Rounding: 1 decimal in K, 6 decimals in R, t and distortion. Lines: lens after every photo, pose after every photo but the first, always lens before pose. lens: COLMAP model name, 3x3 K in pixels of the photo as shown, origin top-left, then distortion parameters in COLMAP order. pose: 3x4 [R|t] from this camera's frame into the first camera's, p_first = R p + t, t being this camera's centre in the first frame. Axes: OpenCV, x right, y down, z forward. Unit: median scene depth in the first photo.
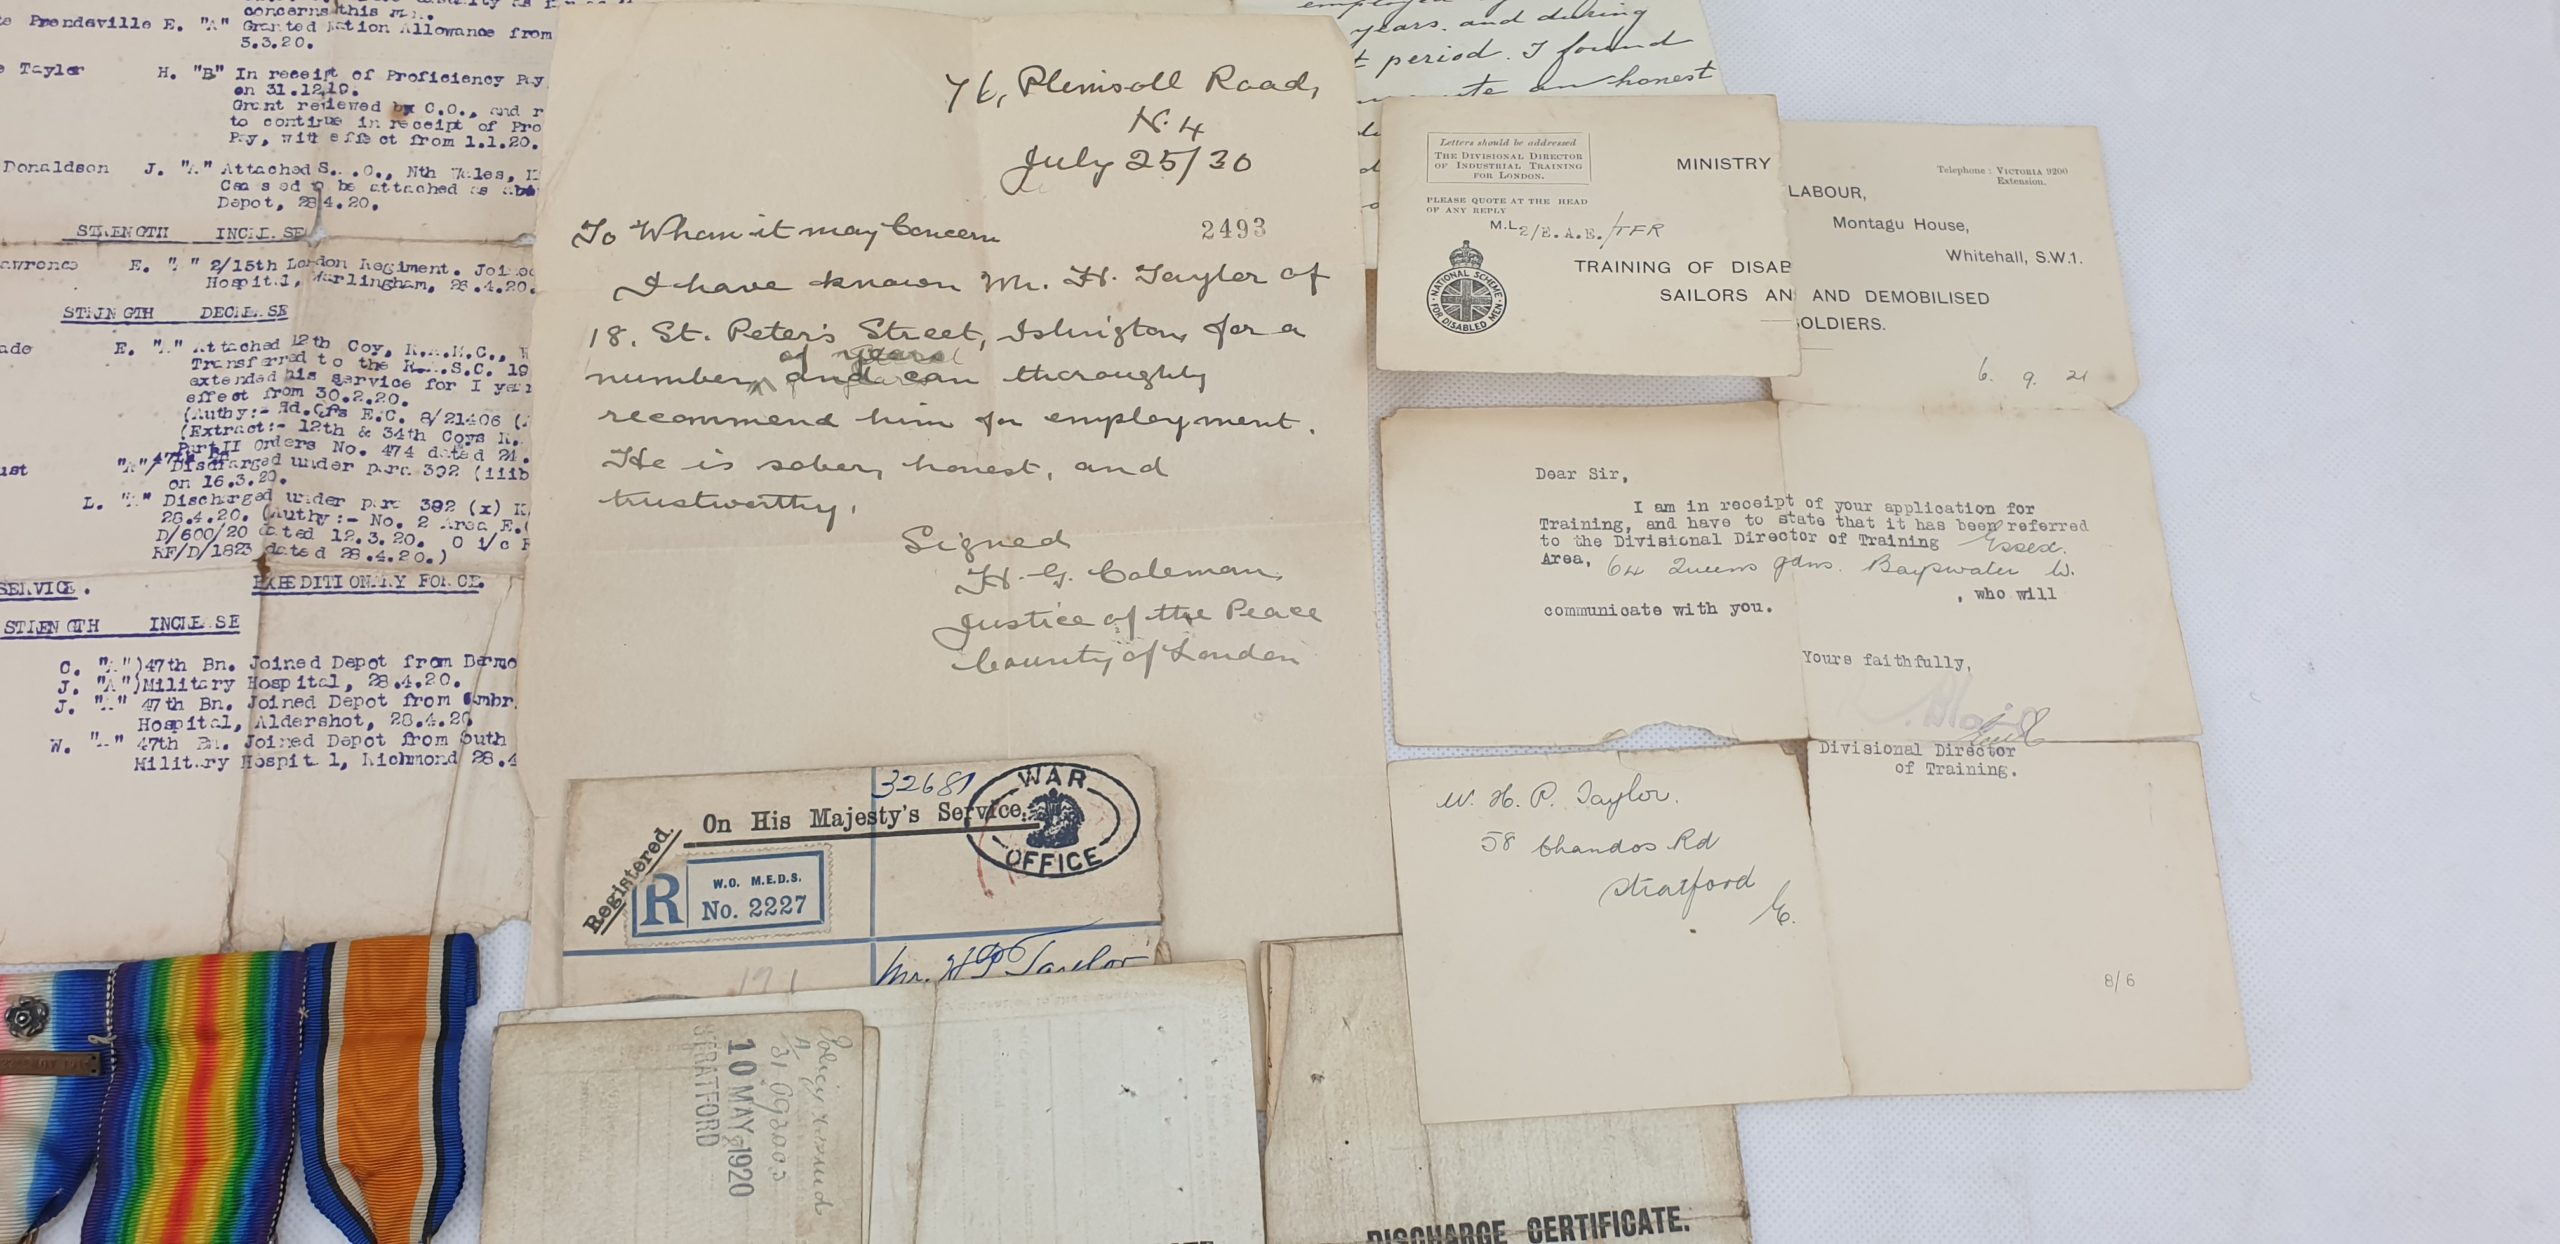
lens RADIAL K [[2004.5, 0, 1271.9], [0, 2004.5, 614.0], [0, 0, 1]] dist [0.007019, 0.005369]
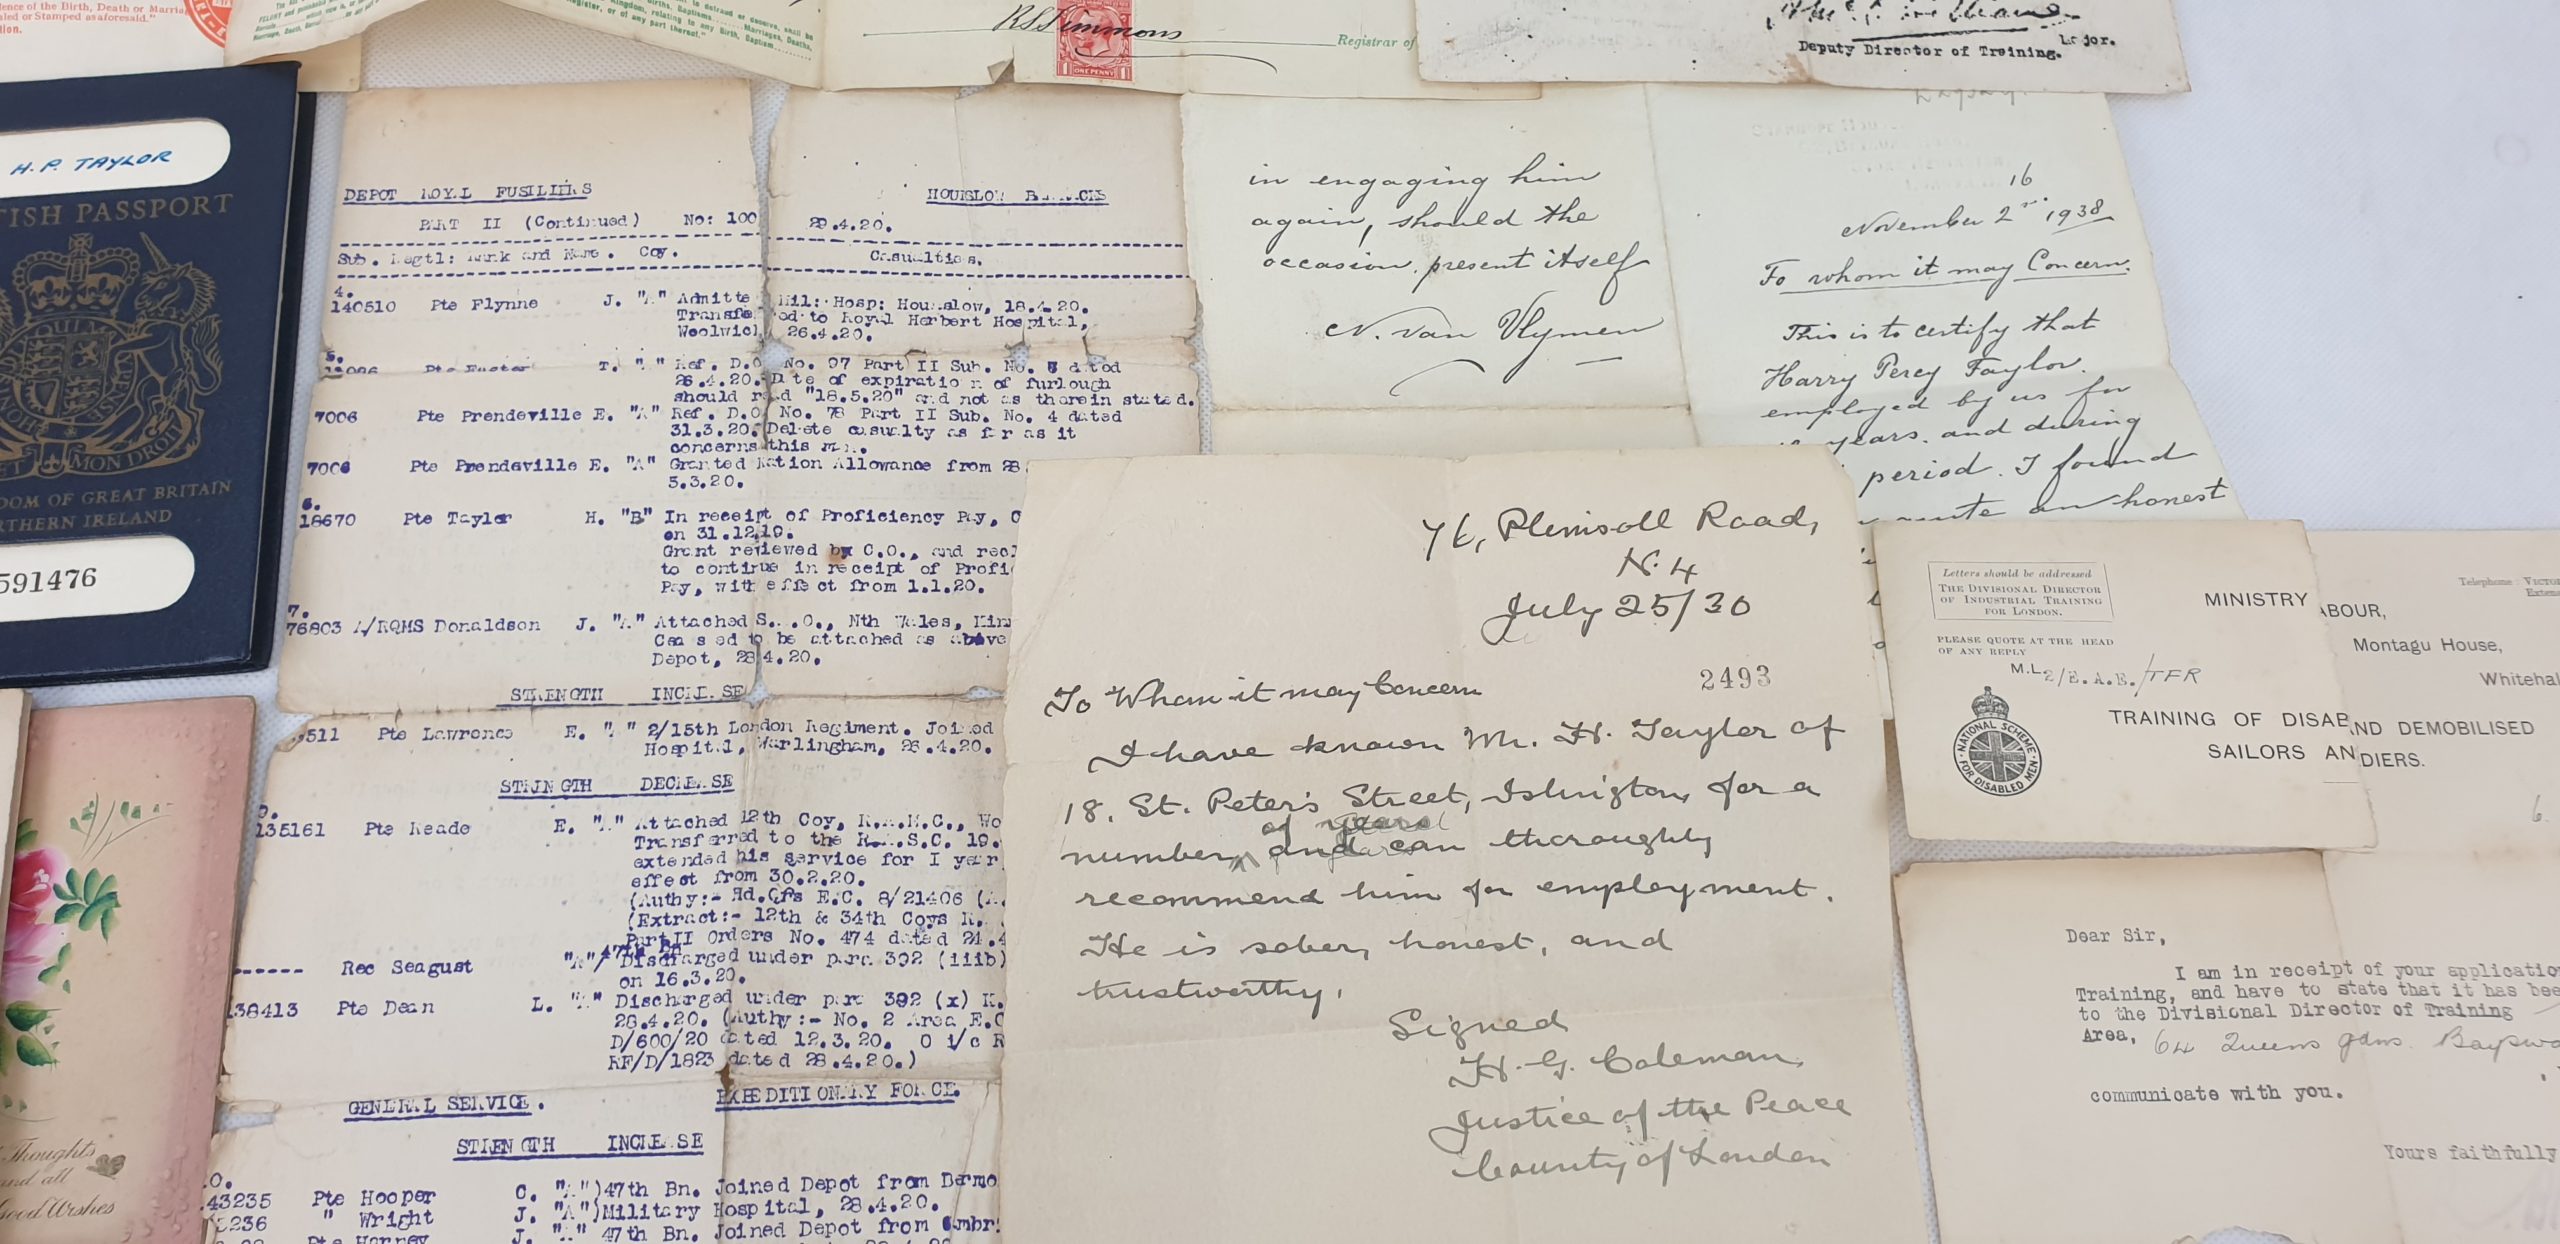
lens RADIAL K [[2004.5, 0, 1260.3], [0, 2004.5, 606.8], [0, 0, 1]] dist [0.007019, 0.005369]
pose [[0.999596, -0.008933, -0.026994, -0.224155], [0.007280, 0.998127, -0.060740, -0.179216], [0.027486, 0.060519, 0.997789, 0.066701]]
